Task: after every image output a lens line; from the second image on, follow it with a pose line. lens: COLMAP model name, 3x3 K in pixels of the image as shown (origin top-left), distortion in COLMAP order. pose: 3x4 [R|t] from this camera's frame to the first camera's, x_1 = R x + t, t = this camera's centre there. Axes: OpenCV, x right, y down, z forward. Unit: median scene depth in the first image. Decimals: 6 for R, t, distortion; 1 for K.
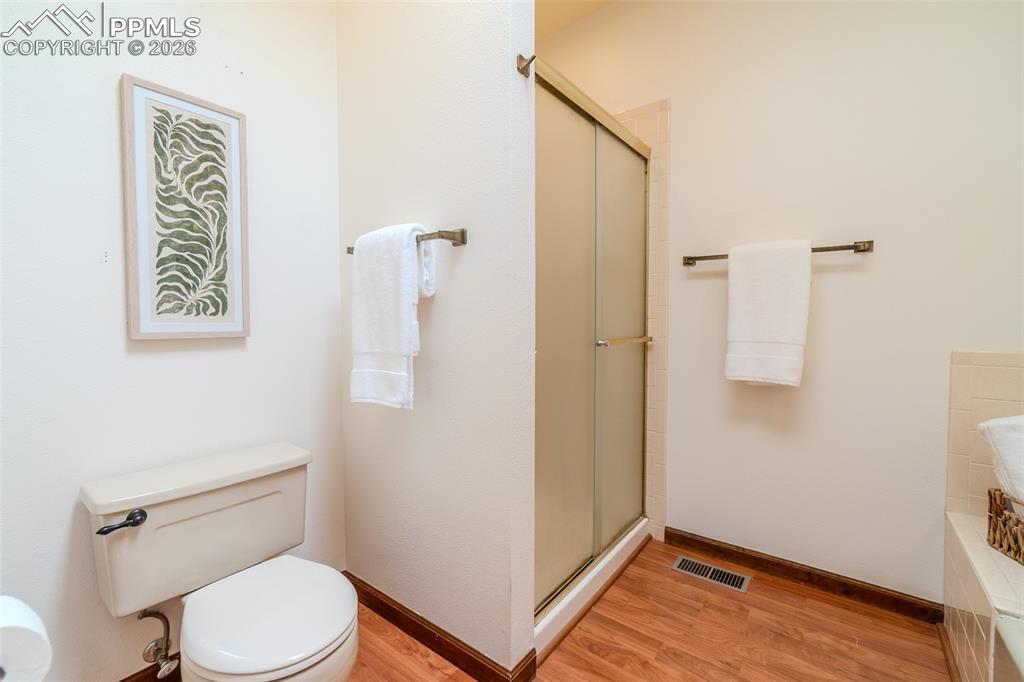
lens RADIAL K [[447.7, 0, 534.0], [0, 447.7, 334.1], [0, 0, 1]] dist [-0.004182, 0.002870]
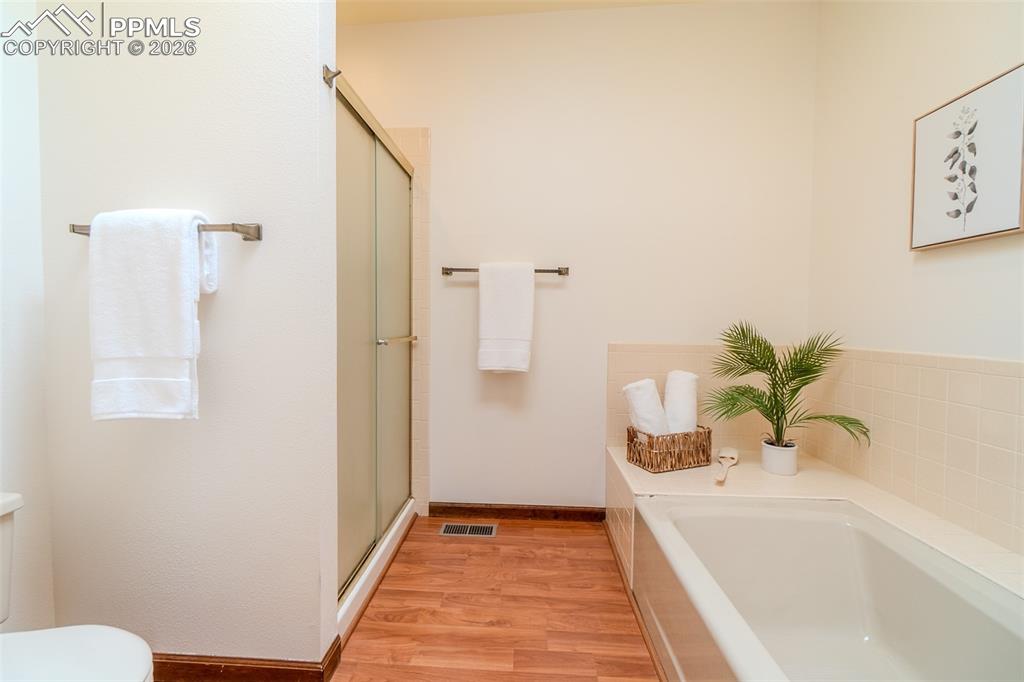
lens RADIAL K [[447.7, 0, 534.0], [0, 447.7, 334.1], [0, 0, 1]] dist [-0.004182, 0.002870]
pose [[0.800559, -0.007961, 0.599201, -0.218631], [0.009367, 0.999956, 0.000770, 0.003707], [-0.599181, 0.004996, 0.800598, -0.096578]]
